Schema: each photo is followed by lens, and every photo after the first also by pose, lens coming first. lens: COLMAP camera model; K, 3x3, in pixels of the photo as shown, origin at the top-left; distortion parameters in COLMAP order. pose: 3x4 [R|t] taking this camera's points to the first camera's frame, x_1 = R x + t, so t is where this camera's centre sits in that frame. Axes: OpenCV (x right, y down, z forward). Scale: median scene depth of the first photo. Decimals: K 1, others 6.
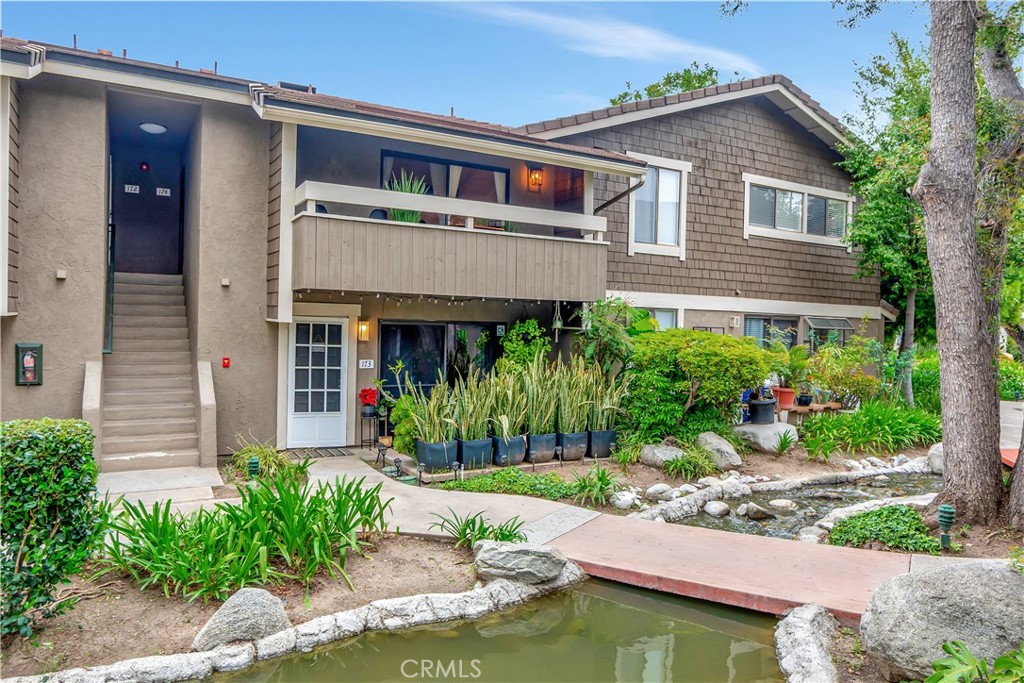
lens RADIAL K [[656.8, 0, 512.0], [0, 656.8, 341.5], [0, 0, 1]] dist [-0.017046, 0.002389]
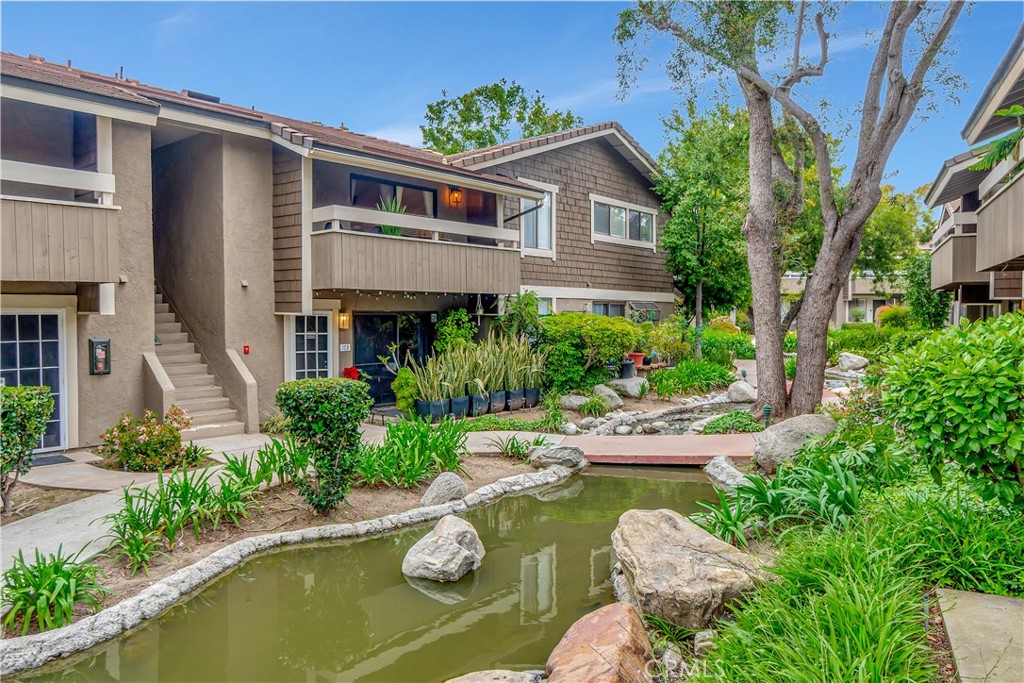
lens RADIAL K [[656.8, 0, 512.0], [0, 656.8, 341.5], [0, 0, 1]] dist [-0.017046, 0.002389]
pose [[0.942629, -0.039834, 0.331457, -0.320442], [0.033674, 0.999137, 0.024311, 0.003387], [-0.332140, -0.011755, 0.943157, -0.258147]]
